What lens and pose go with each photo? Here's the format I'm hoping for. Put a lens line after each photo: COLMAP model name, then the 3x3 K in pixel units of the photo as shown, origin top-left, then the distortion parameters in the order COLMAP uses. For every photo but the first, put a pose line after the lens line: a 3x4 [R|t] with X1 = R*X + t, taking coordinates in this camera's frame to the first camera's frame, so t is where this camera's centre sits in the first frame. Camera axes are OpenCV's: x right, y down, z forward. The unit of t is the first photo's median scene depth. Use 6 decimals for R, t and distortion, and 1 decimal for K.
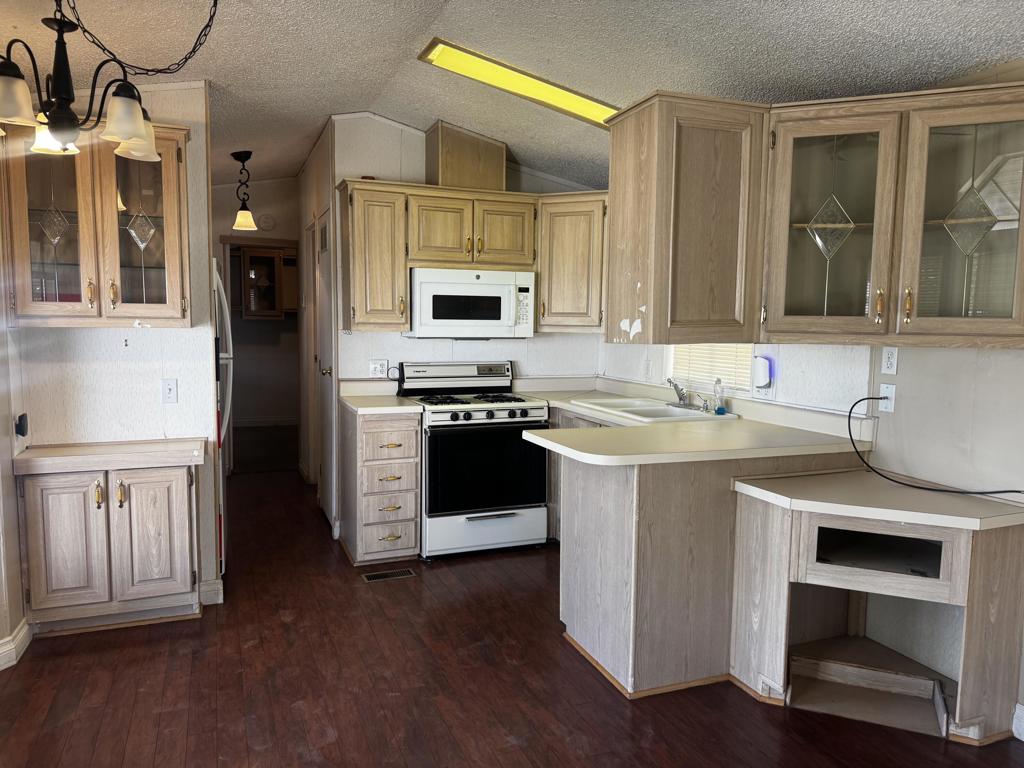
lens RADIAL K [[735.5, 0, 512.0], [0, 735.5, 384.0], [0, 0, 1]] dist [0.043216, -0.056534]
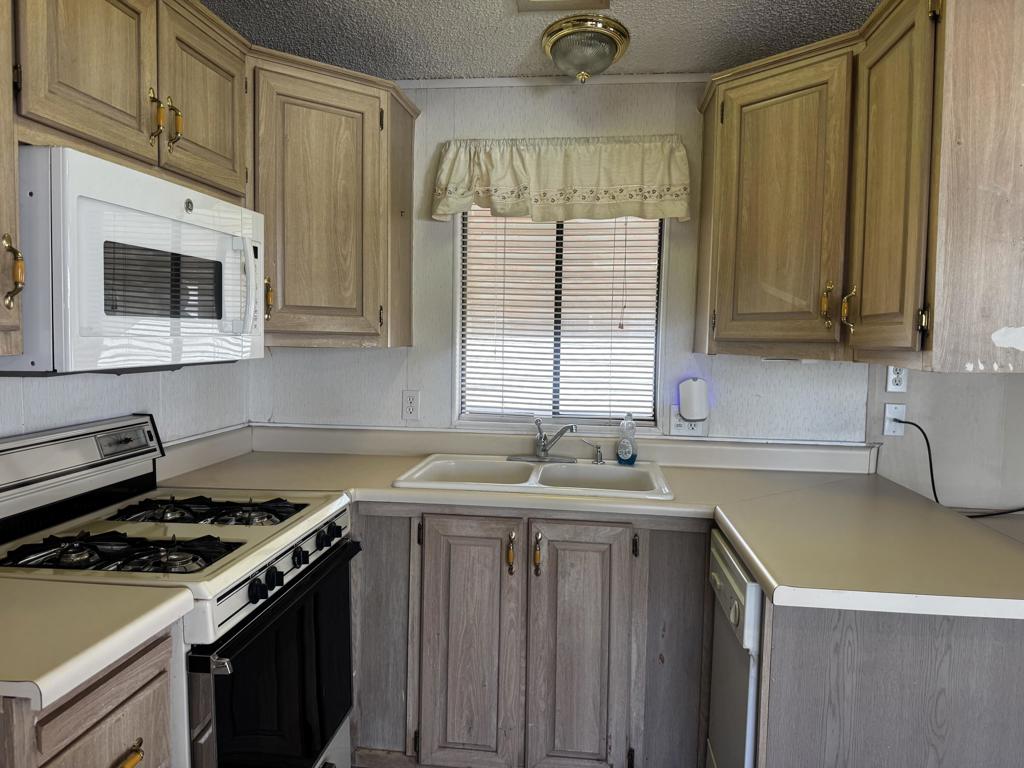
lens RADIAL K [[735.5, 0, 512.0], [0, 735.5, 384.0], [0, 0, 1]] dist [0.043216, -0.056534]
pose [[0.474697, -0.063059, 0.877887, -0.307278], [0.064857, 0.997225, 0.036561, -0.056254], [-0.877756, 0.039582, 0.477469, 0.667882]]
